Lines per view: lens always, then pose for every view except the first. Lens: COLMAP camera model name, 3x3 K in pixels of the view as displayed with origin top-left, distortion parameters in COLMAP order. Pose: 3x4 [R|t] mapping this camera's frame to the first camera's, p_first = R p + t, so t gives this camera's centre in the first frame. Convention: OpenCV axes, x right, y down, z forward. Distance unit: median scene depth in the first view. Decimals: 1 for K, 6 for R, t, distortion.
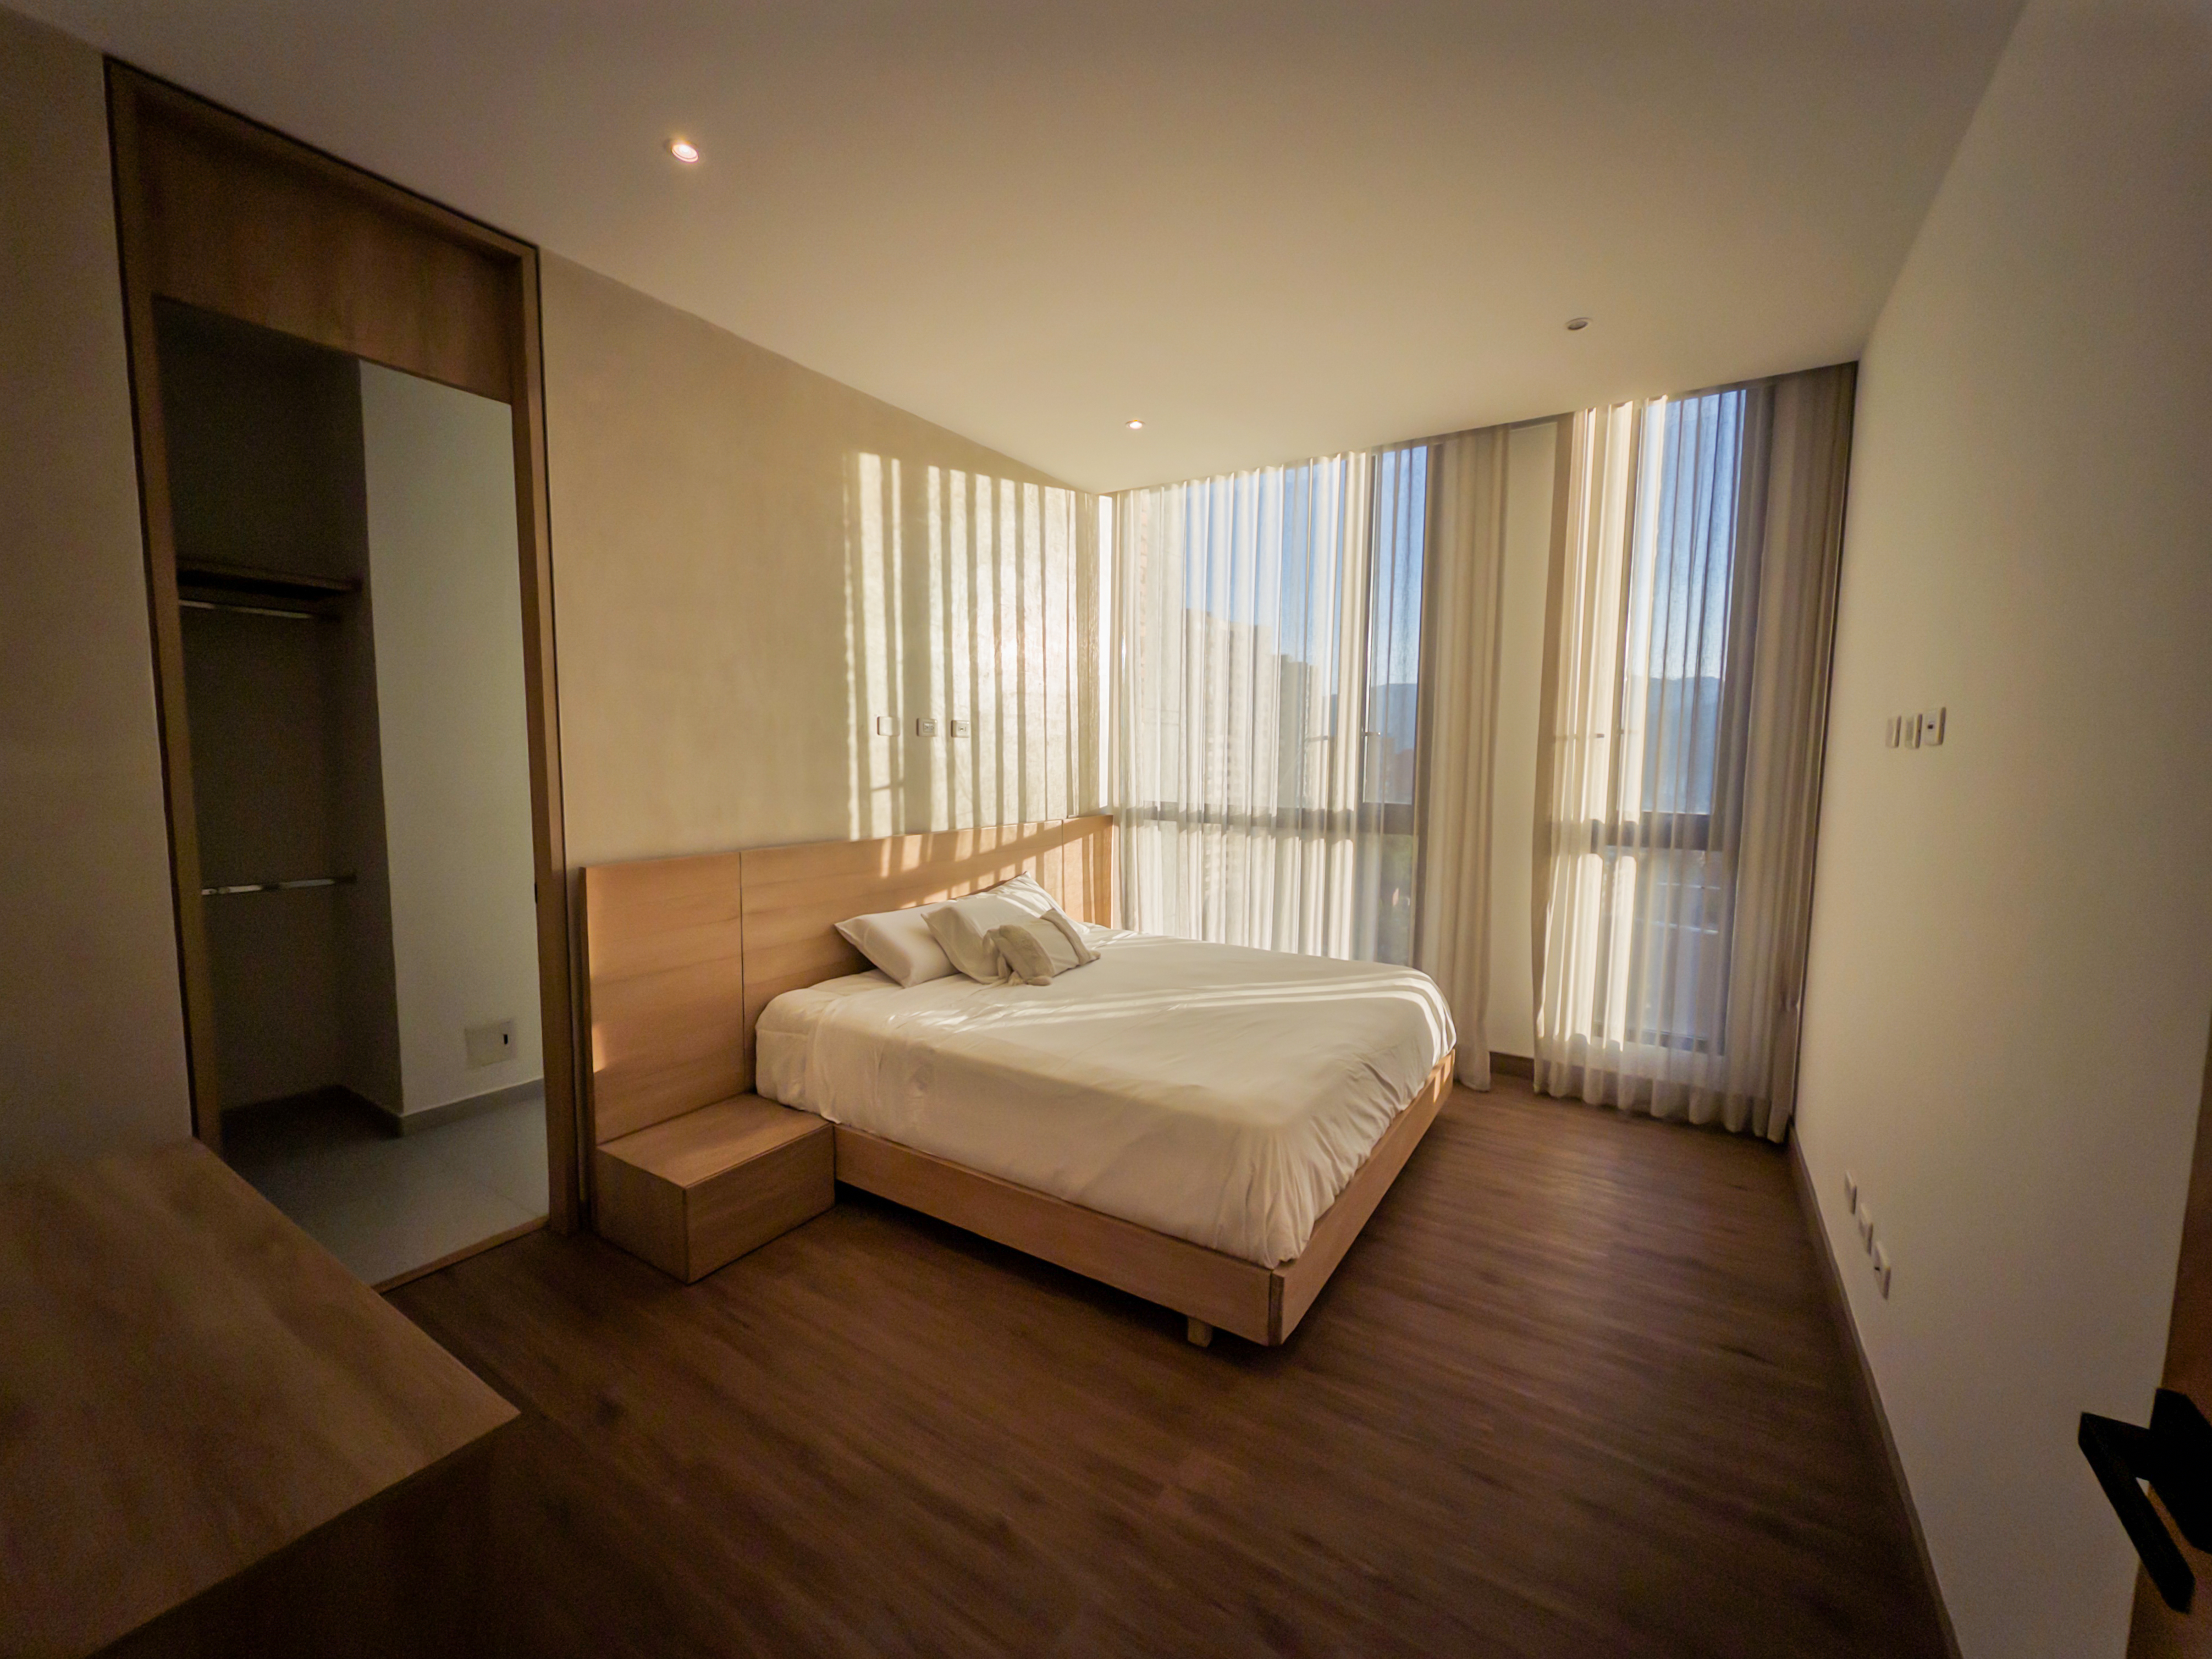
lens RADIAL K [[882.6, 0, 1106.1], [0, 882.6, 822.7], [0, 0, 1]] dist [-0.000248, -0.000209]
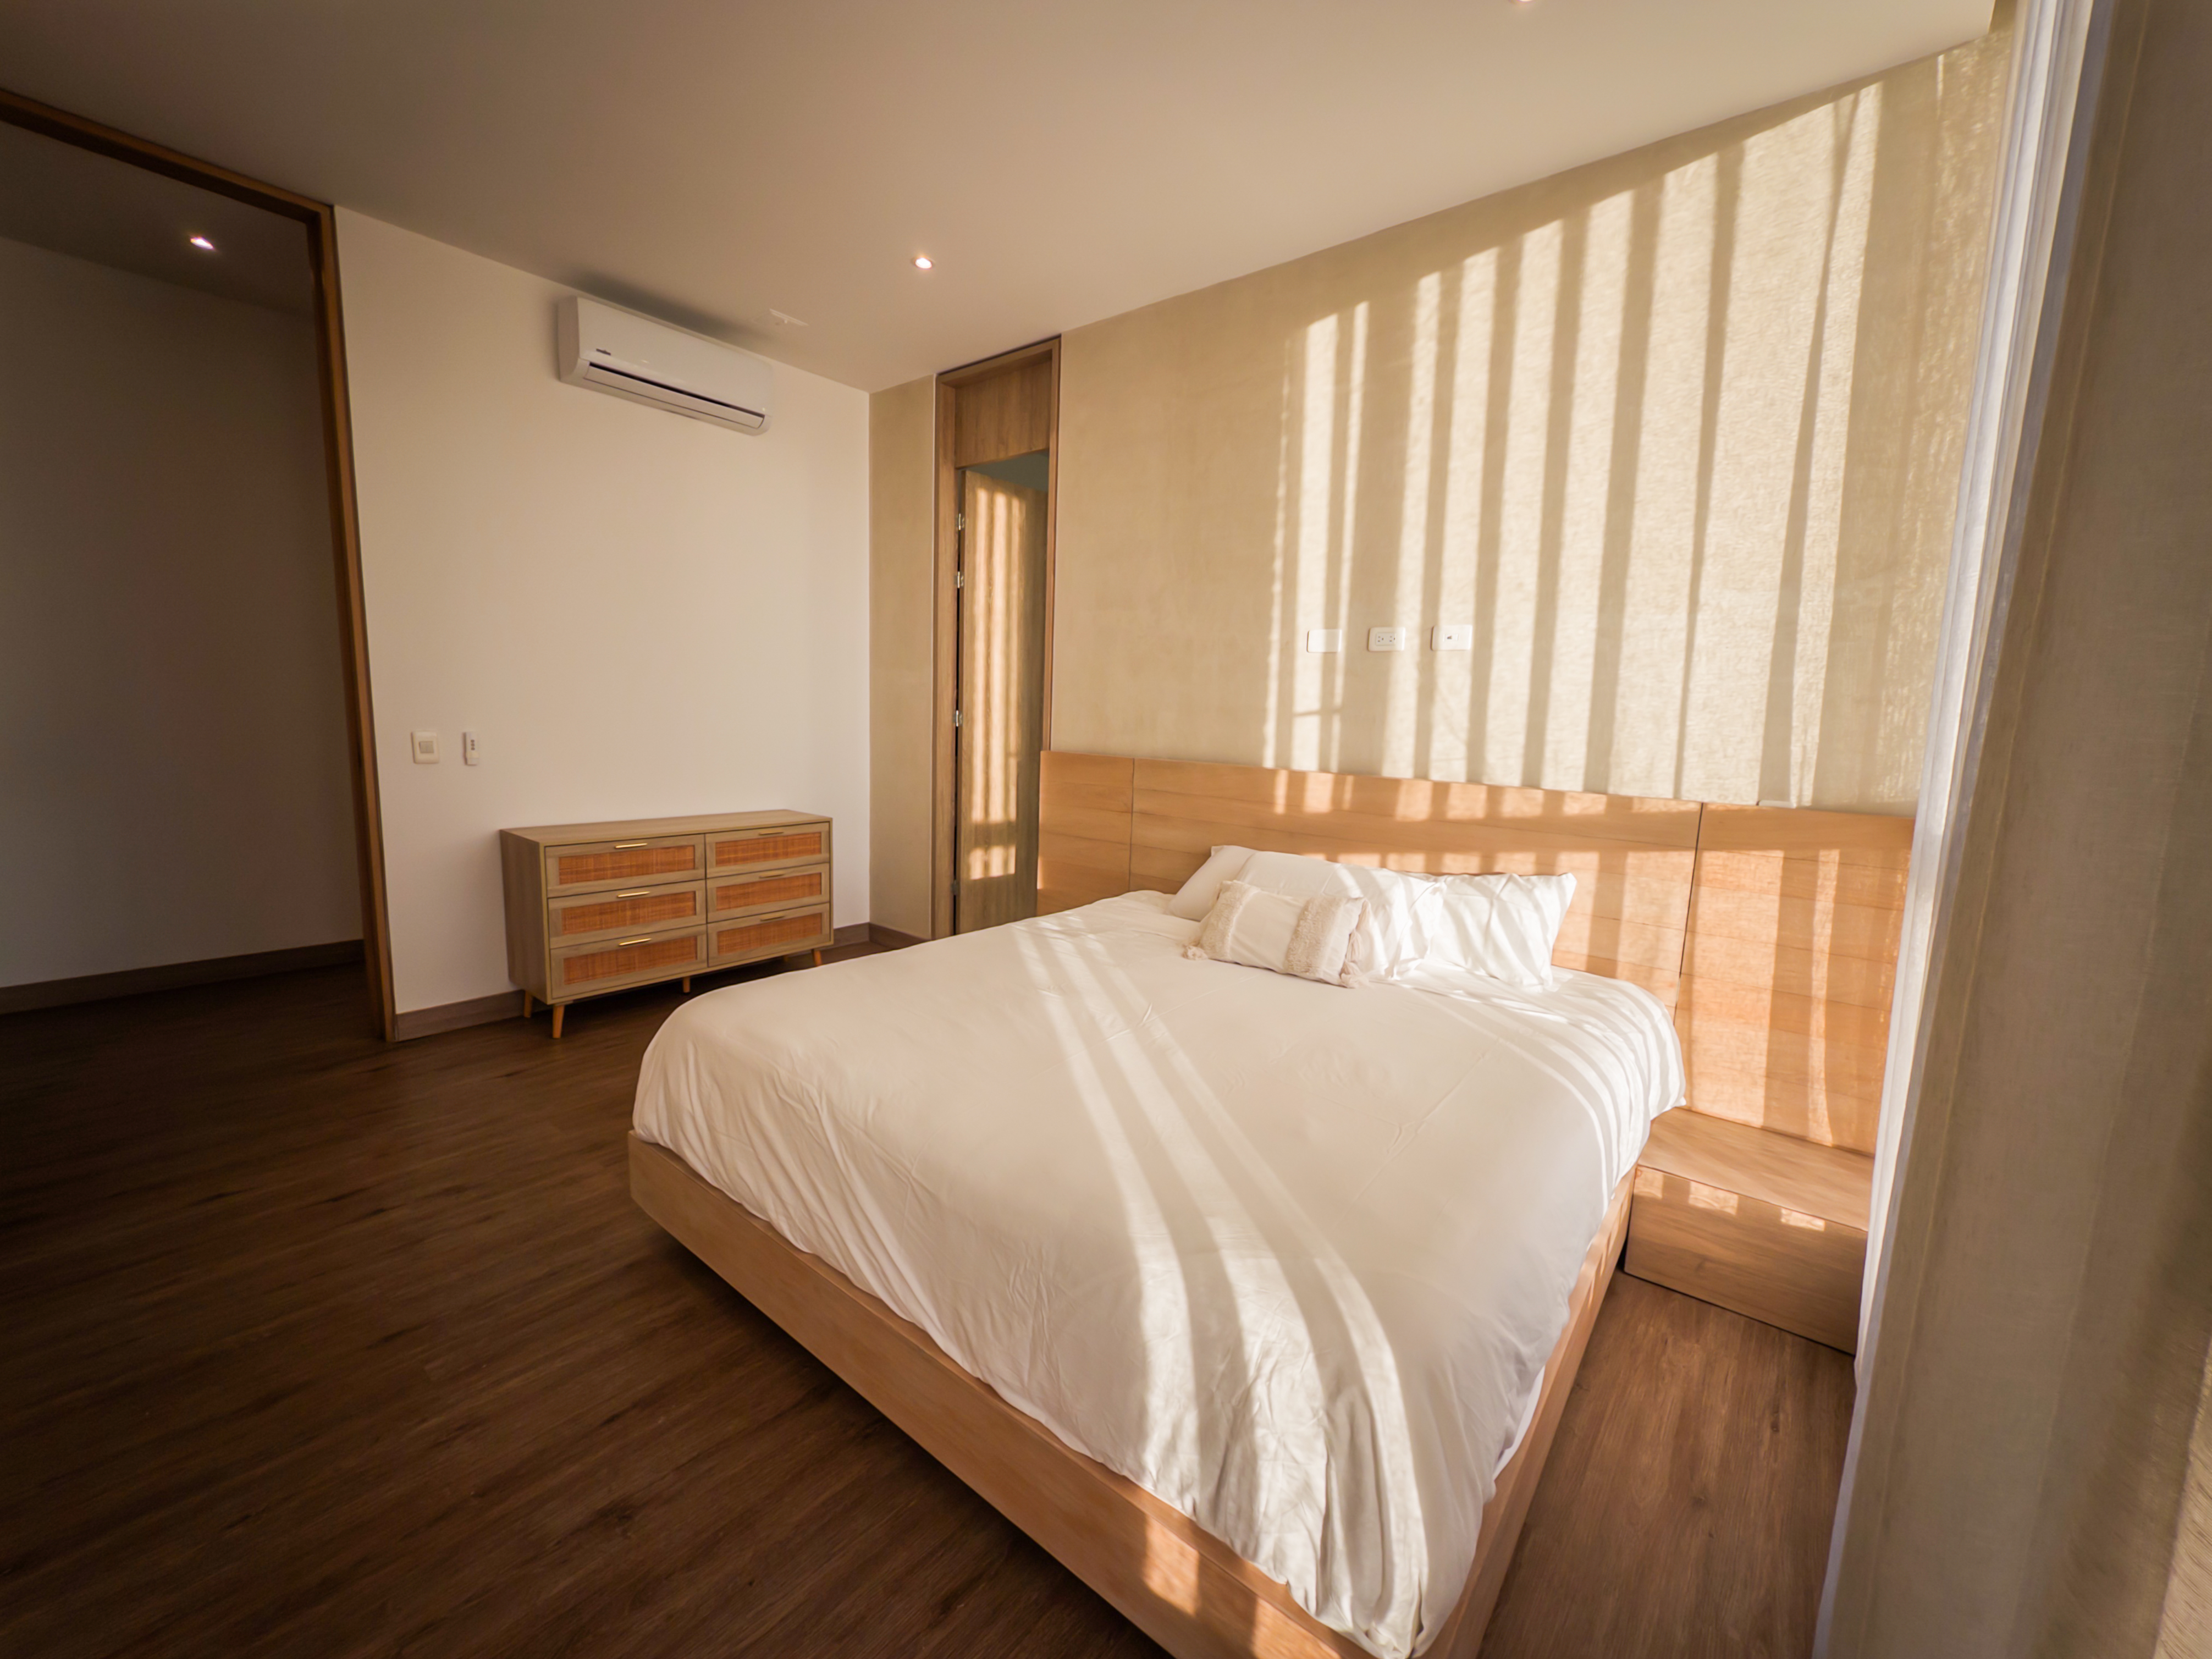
lens RADIAL K [[882.6, 0, 1106.1], [0, 882.6, 822.7], [0, 0, 1]] dist [-0.000248, -0.000209]
pose [[-0.101365, 0.113692, -0.988332, 0.627199], [-0.117607, 0.985113, 0.125384, -0.018871], [0.987873, 0.128944, -0.086485, 0.894029]]
